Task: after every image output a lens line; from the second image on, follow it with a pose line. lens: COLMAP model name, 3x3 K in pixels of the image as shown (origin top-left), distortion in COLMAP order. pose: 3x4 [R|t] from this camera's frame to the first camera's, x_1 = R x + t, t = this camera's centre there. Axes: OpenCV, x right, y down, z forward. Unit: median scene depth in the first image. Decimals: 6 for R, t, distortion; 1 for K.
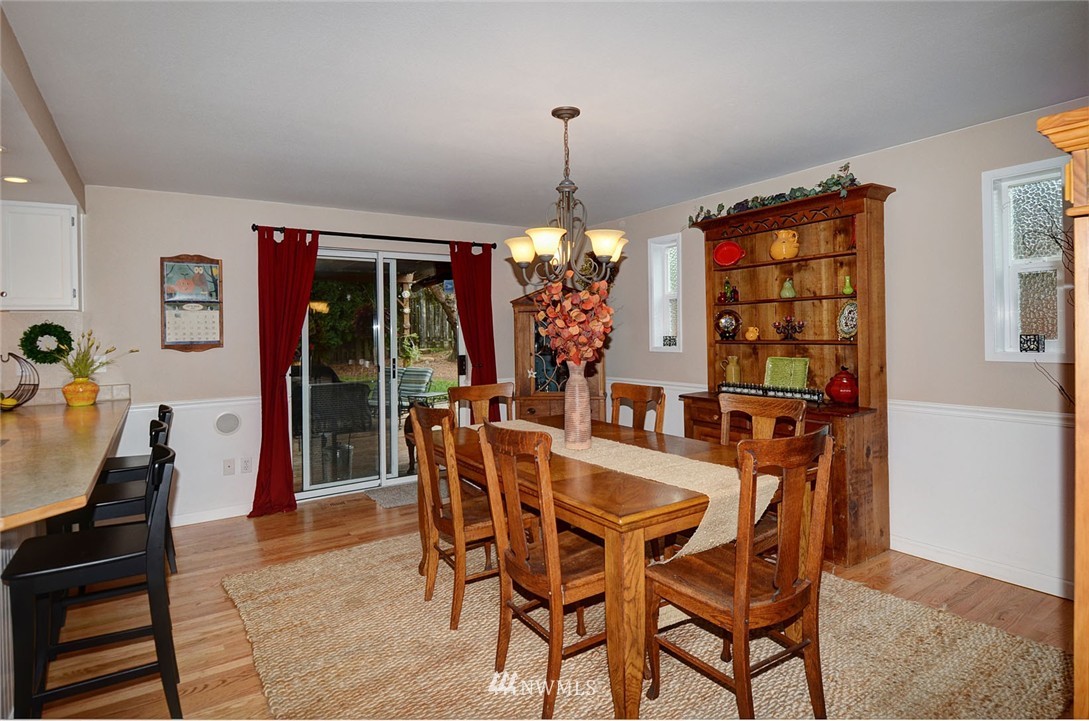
lens RADIAL K [[596.7, 0, 543.7], [0, 596.7, 340.4], [0, 0, 1]] dist [0.000831, -0.019169]
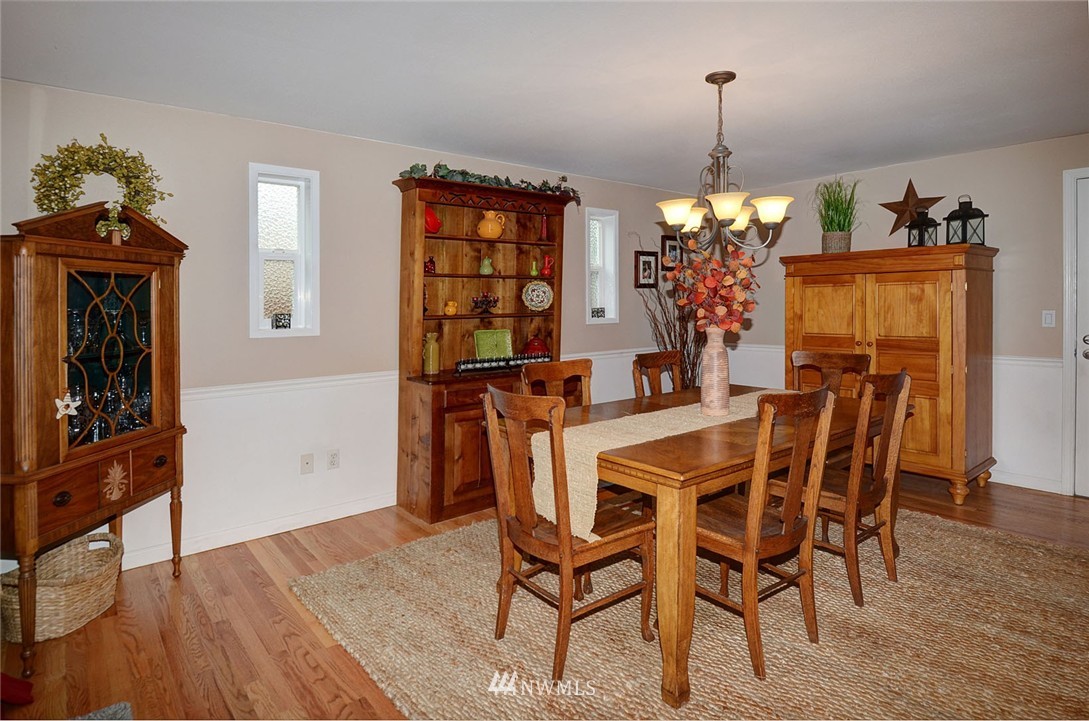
lens RADIAL K [[581.9, 0, 559.4], [0, 581.9, 272.0], [0, 0, 1]] dist [0.001990, -0.018524]
pose [[-0.109773, 0.073052, 0.991269, -0.656136], [0.018630, 0.997272, -0.071431, 0.001602], [-0.993782, 0.010626, -0.110834, 0.997638]]
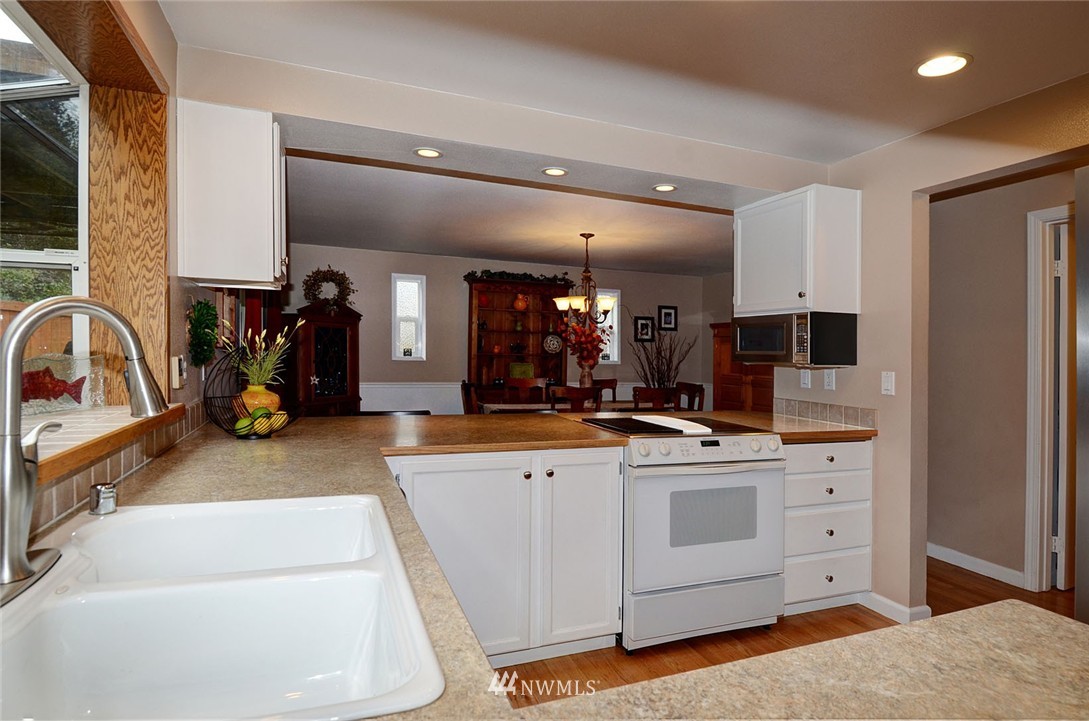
lens RADIAL K [[577.5, 0, 556.3], [0, 577.5, 357.9], [0, 0, 1]] dist [0.002406, -0.010979]
pose [[0.221131, 0.013833, 0.975146, -1.329299], [-0.023899, 0.999676, -0.008761, 0.025886], [-0.974951, -0.021368, 0.221390, 0.493666]]
